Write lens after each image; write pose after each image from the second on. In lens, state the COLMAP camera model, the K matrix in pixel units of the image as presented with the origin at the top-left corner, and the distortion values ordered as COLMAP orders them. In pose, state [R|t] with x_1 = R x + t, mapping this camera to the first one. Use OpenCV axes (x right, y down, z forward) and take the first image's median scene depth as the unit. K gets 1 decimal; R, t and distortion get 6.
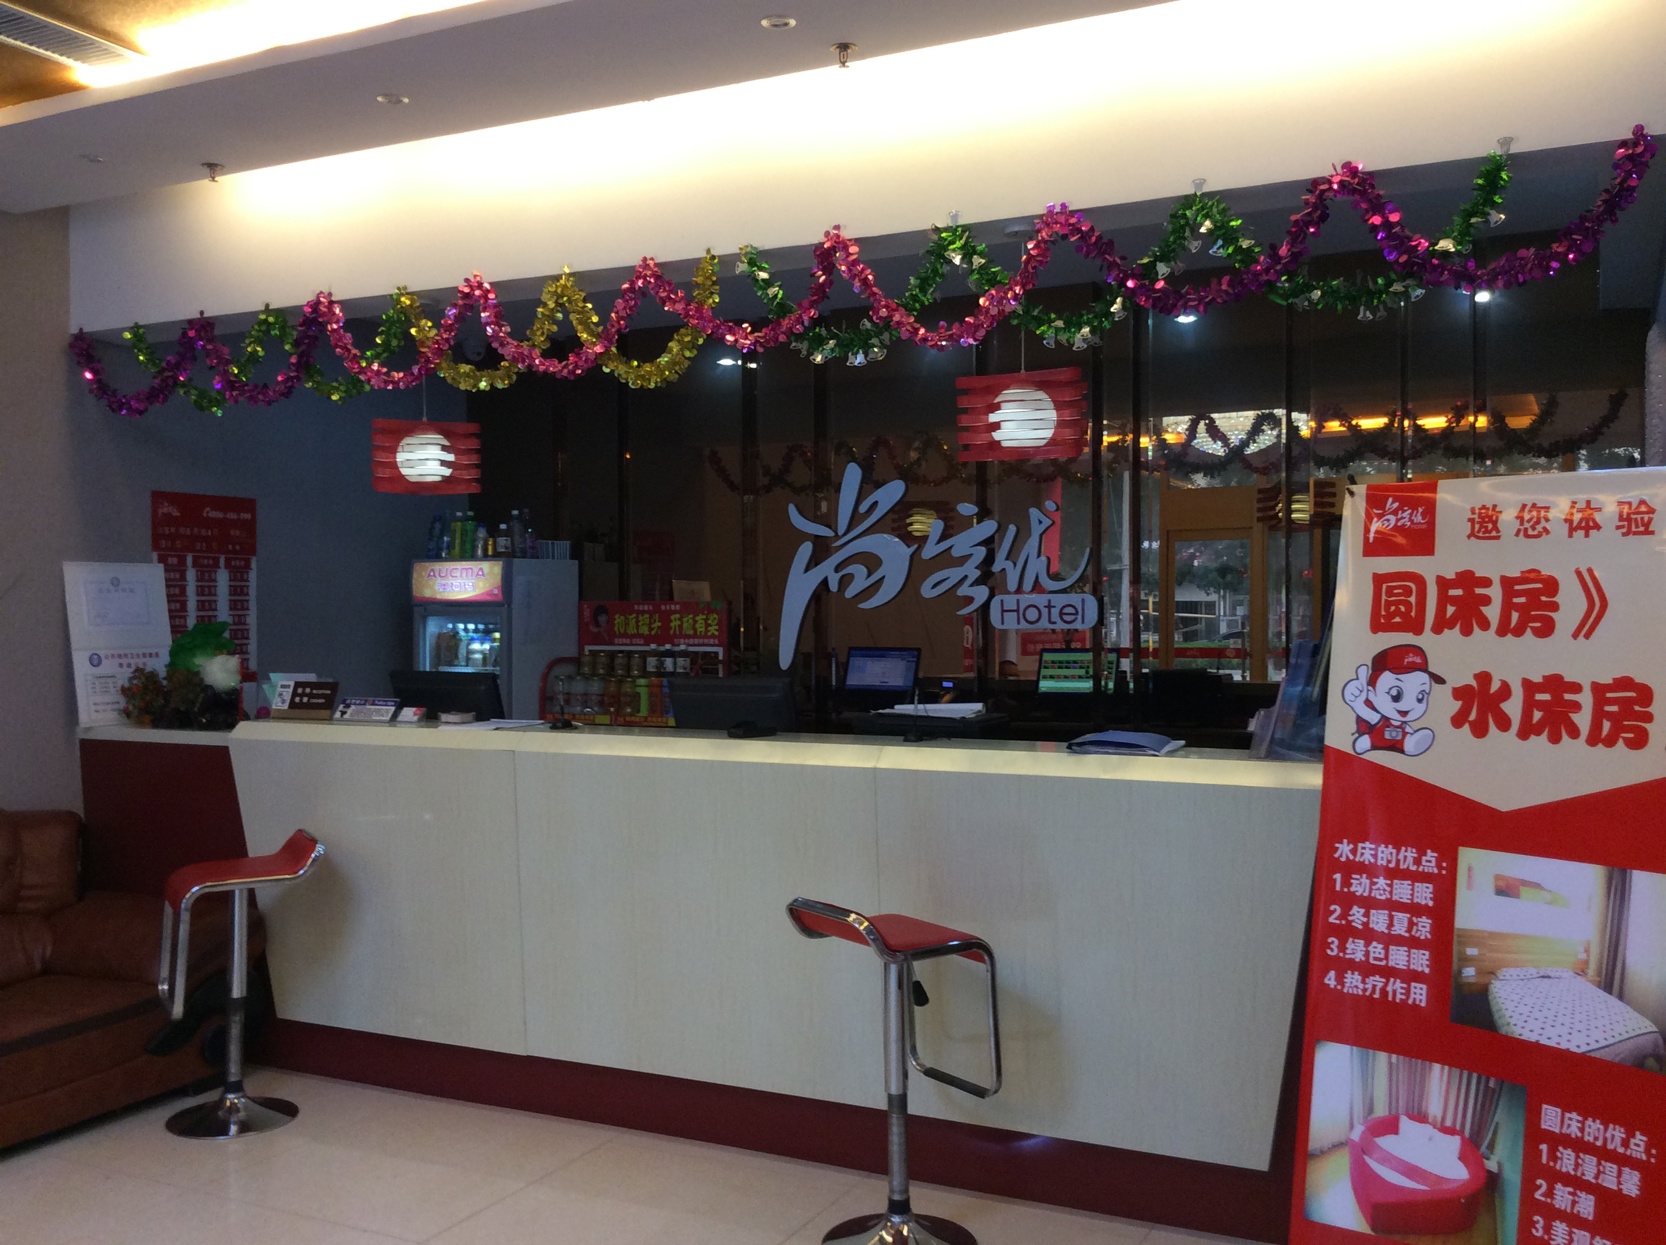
lens RADIAL K [[1680.7, 0, 833.0], [0, 1680.7, 622.5], [0, 0, 1]] dist [0.017898, -0.003683]
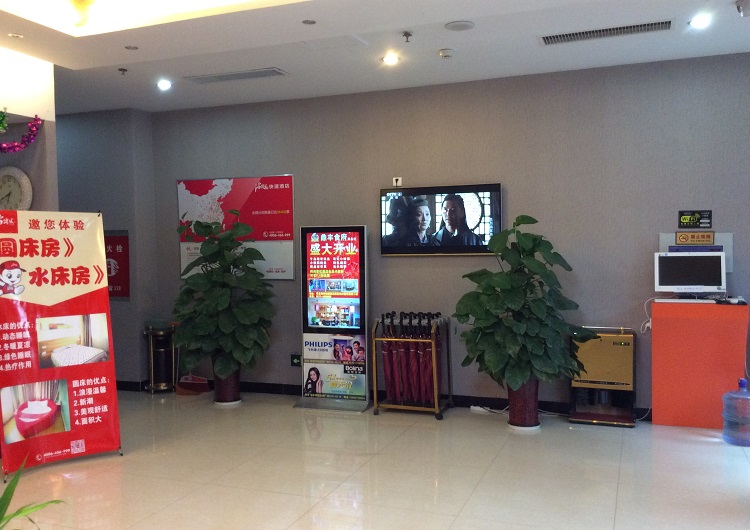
lens RADIAL K [[721.9, 0, 375.0], [0, 721.9, 265.0], [0, 0, 1]] dist [0.010845, -0.027118]
pose [[-0.119454, -0.026498, 0.992486, -0.950626], [0.026324, 0.999208, 0.029846, -0.001266], [-0.992491, 0.029692, -0.118662, 0.395985]]
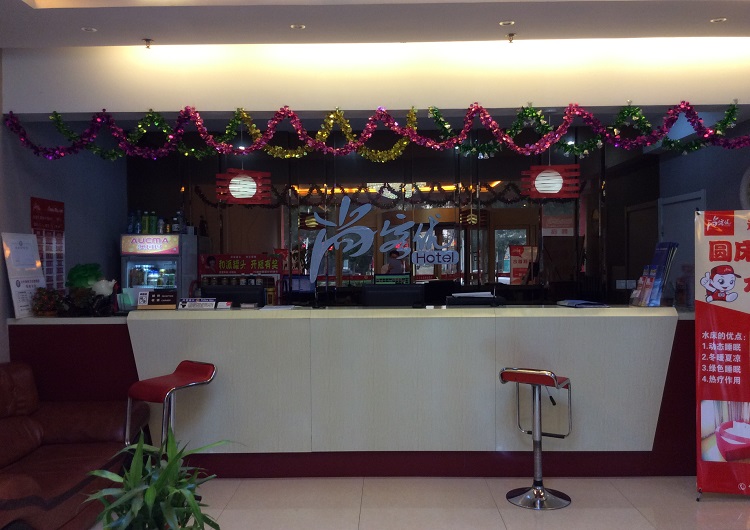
lens RADIAL K [[721.9, 0, 375.0], [0, 721.9, 265.0], [0, 0, 1]] dist [0.010845, -0.027118]
pose [[0.890123, -0.006684, 0.455672, -0.674926], [0.008323, 0.999964, -0.001591, 0.008413], [-0.455645, 0.005209, 0.890147, 0.116459]]
